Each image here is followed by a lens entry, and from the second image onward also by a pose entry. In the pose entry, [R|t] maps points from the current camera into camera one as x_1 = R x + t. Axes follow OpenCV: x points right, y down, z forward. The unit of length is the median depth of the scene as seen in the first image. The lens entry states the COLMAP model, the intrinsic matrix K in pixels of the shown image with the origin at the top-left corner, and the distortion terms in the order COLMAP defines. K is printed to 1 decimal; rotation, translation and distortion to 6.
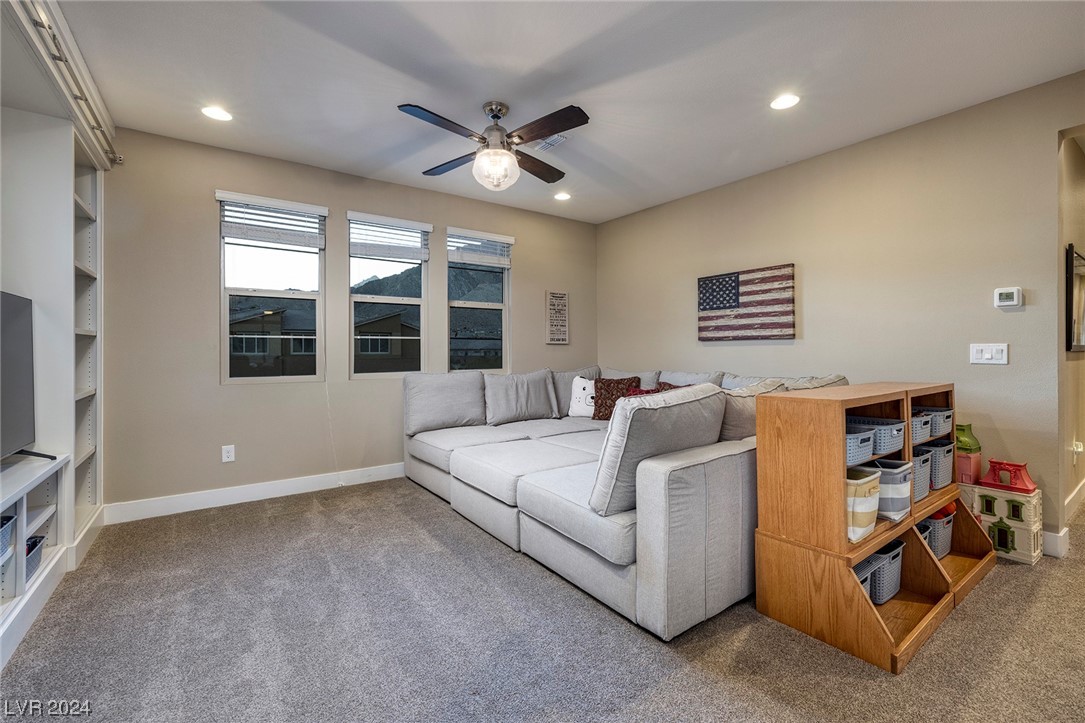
lens RADIAL K [[462.8, 0, 542.5], [0, 462.8, 361.5], [0, 0, 1]] dist [0.001392, 0.000091]
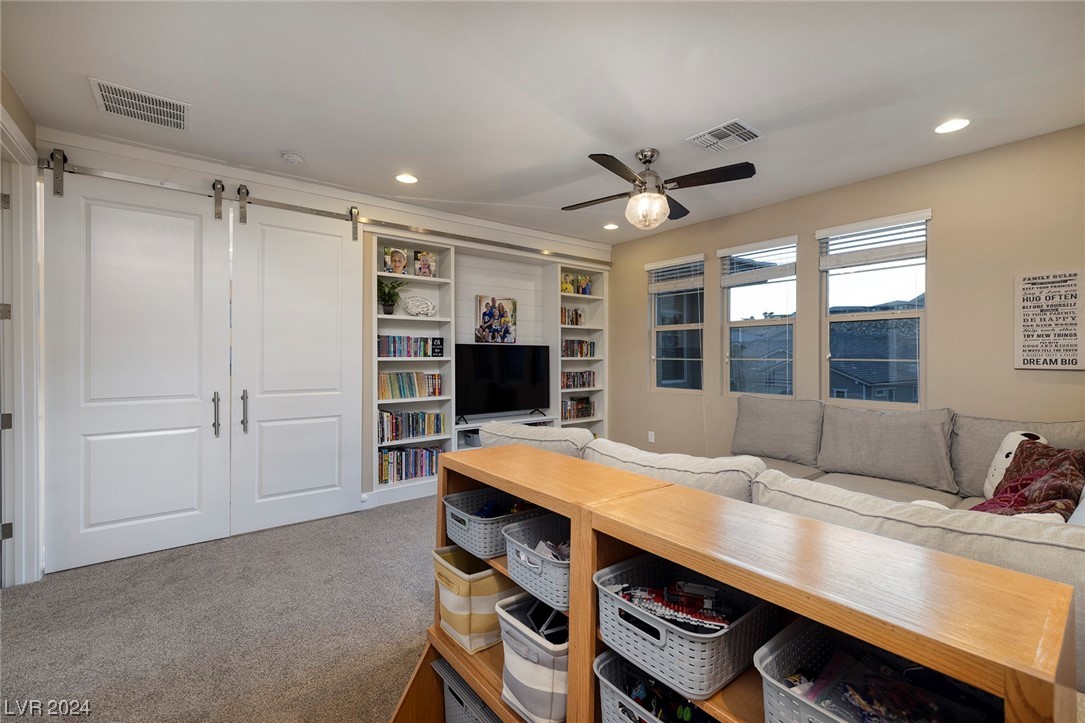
lens RADIAL K [[462.8, 0, 542.5], [0, 462.8, 361.5], [0, 0, 1]] dist [0.001392, 0.000091]
pose [[0.054494, -0.001183, -0.998513, 0.549564], [-0.050507, 0.998716, -0.003940, -0.015335], [0.997236, 0.050646, 0.054365, 0.384372]]
